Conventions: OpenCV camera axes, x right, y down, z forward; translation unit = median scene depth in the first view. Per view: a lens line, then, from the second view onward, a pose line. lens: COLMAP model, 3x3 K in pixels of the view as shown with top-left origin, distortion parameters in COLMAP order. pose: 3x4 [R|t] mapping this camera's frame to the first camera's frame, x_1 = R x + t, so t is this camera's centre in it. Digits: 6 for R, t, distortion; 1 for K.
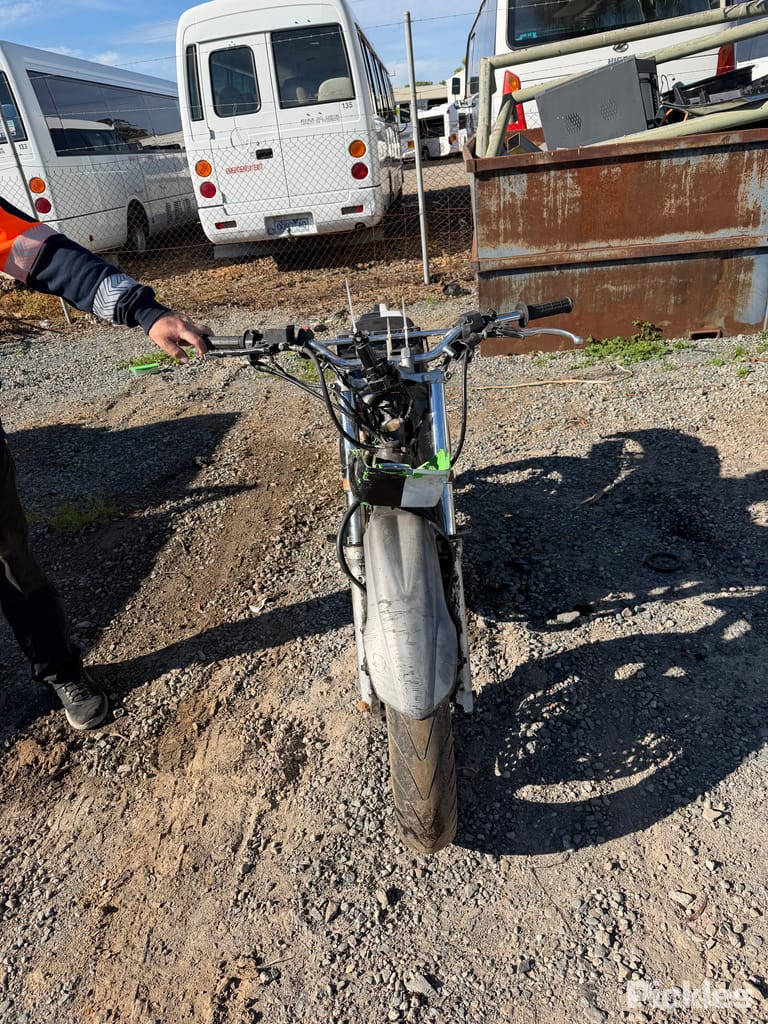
lens RADIAL K [[711.0, 0, 376.6], [0, 711.0, 506.1], [0, 0, 1]] dist [0.034148, -0.053220]
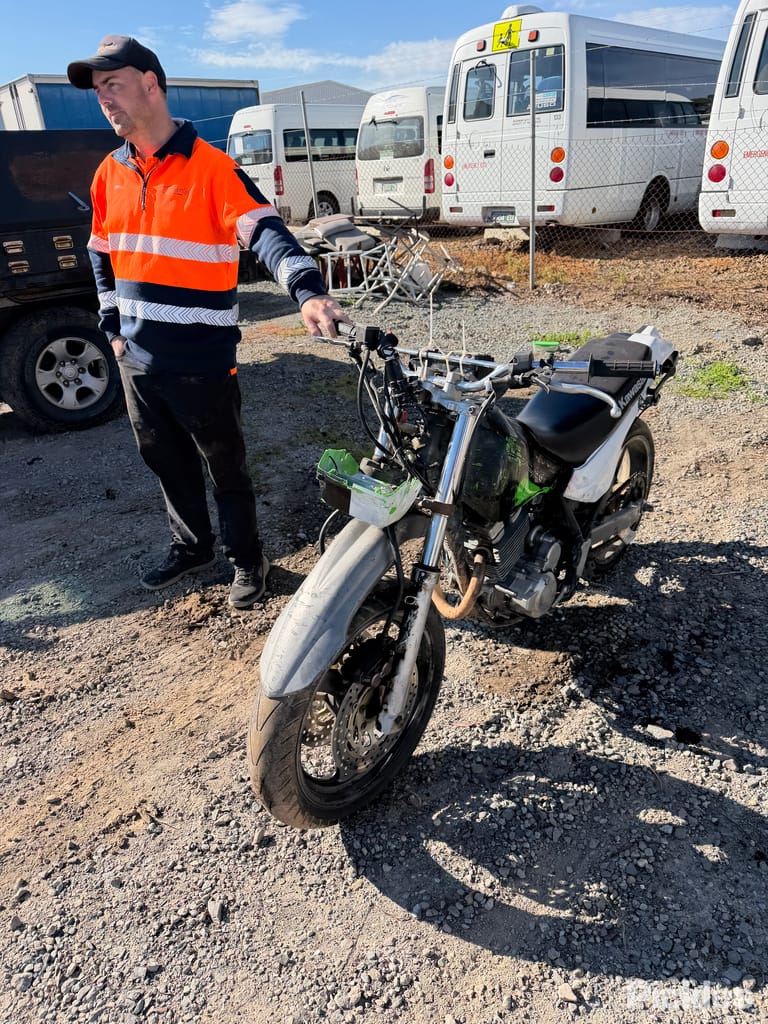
lens RADIAL K [[718.9, 0, 384.0], [0, 718.9, 512.0], [0, 0, 1]] dist [0.012611, -0.026145]
pose [[0.751447, 0.346641, -0.561397, 0.423412], [-0.323418, 0.935155, 0.144517, -0.108216], [0.575089, 0.072969, 0.814830, 0.105702]]
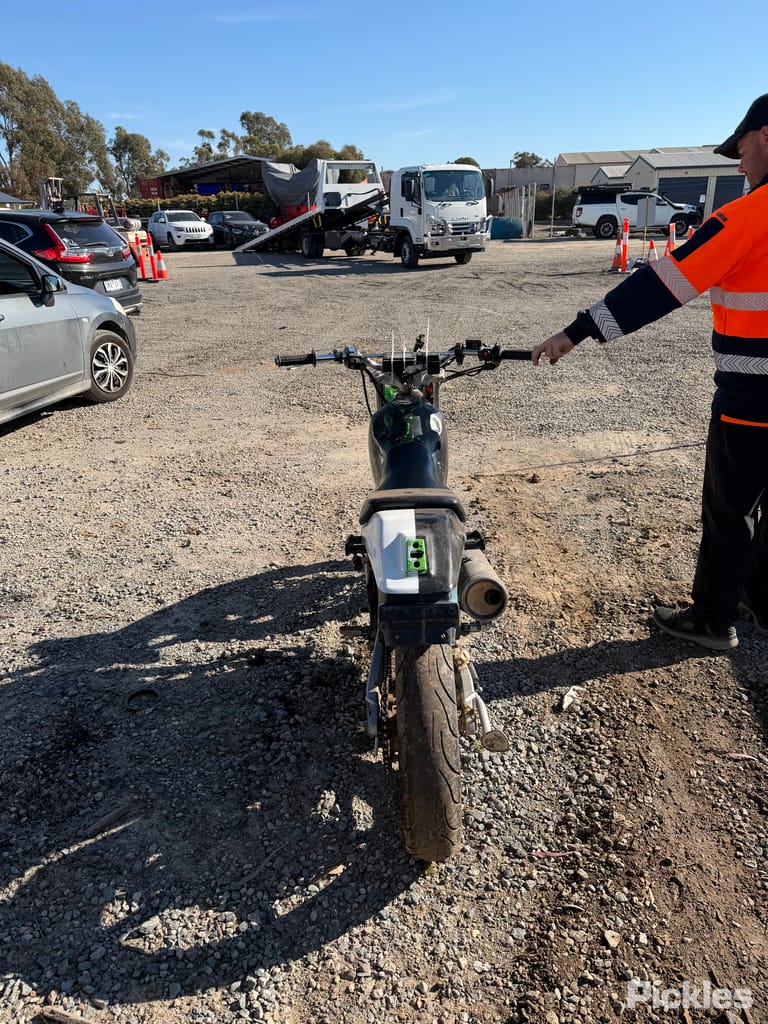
lens RADIAL K [[718.9, 0, 384.0], [0, 718.9, 512.0], [0, 0, 1]] dist [0.012611, -0.026145]
pose [[-0.988365, 0.123881, 0.088255, -0.033426], [0.147766, 0.644446, 0.750236, -0.854497], [0.036064, 0.754548, -0.655253, 1.635447]]
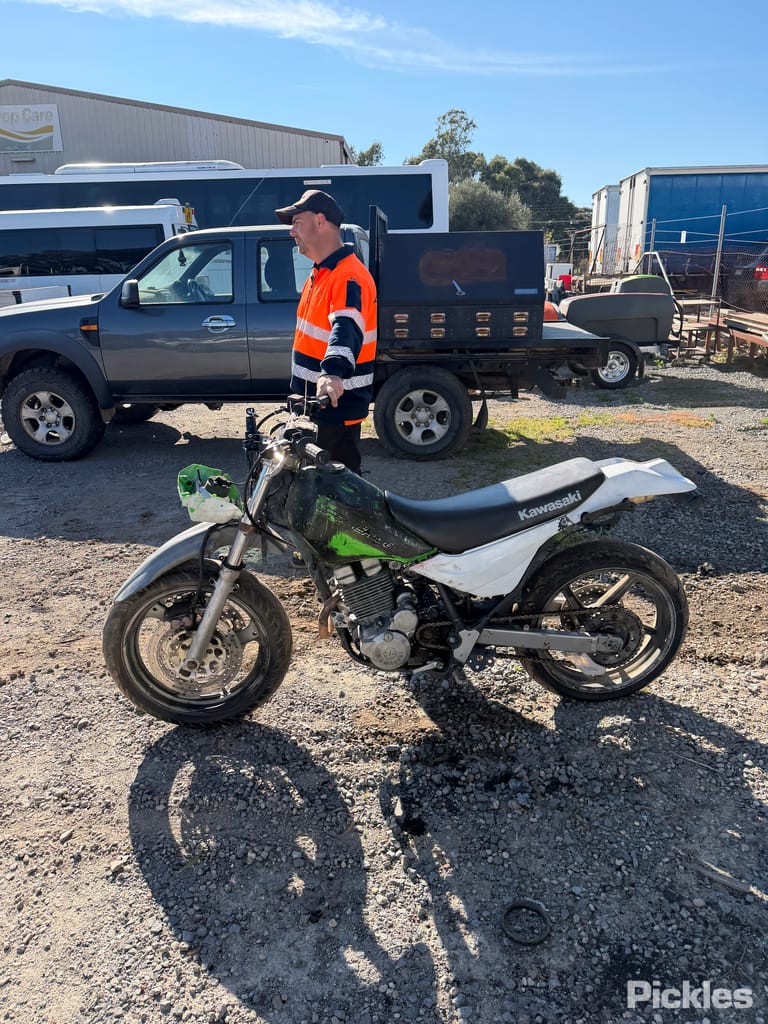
lens RADIAL K [[711.0, 0, 376.6], [0, 711.0, 506.1], [0, 0, 1]] dist [0.034148, -0.053220]
pose [[0.055815, 0.415426, -0.907913, 0.950168], [-0.438533, 0.827125, 0.351501, -0.475019], [0.896980, 0.378531, 0.228344, 0.643810]]
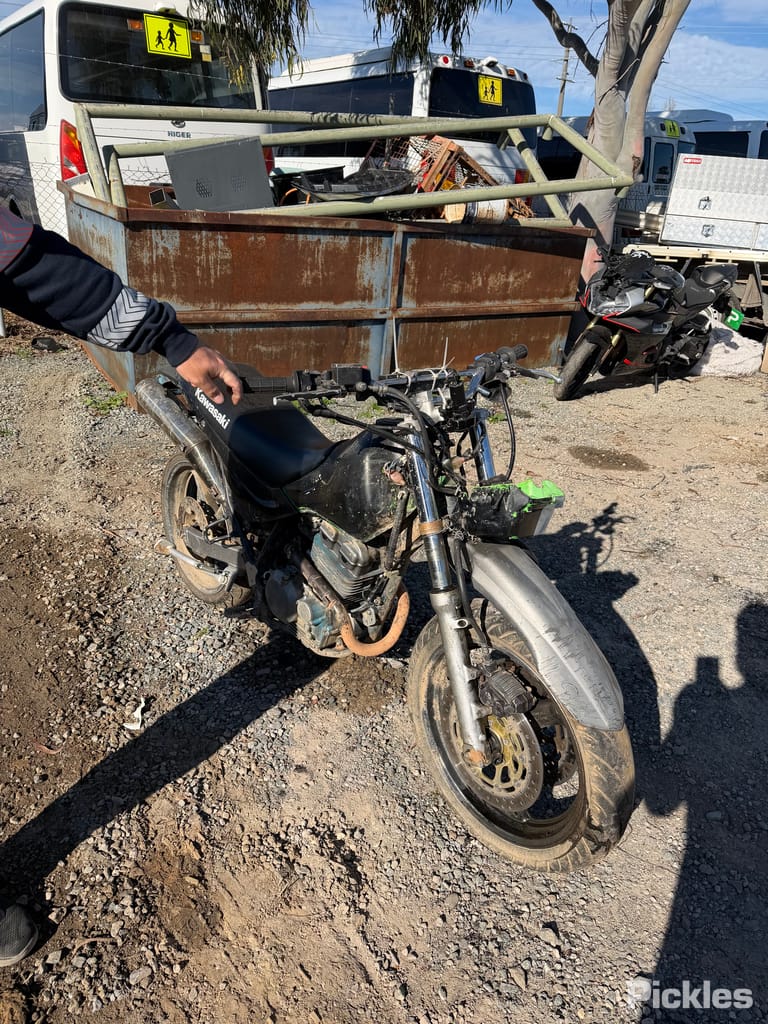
lens RADIAL K [[726.1, 0, 386.9], [0, 726.1, 517.0], [0, 0, 1]] dist [0.001229, -0.000960]
pose [[0.764629, -0.111417, 0.634767, -0.498642], [0.161832, 0.986578, -0.021771, -0.021290], [-0.623822, 0.119373, 0.772397, 0.208006]]
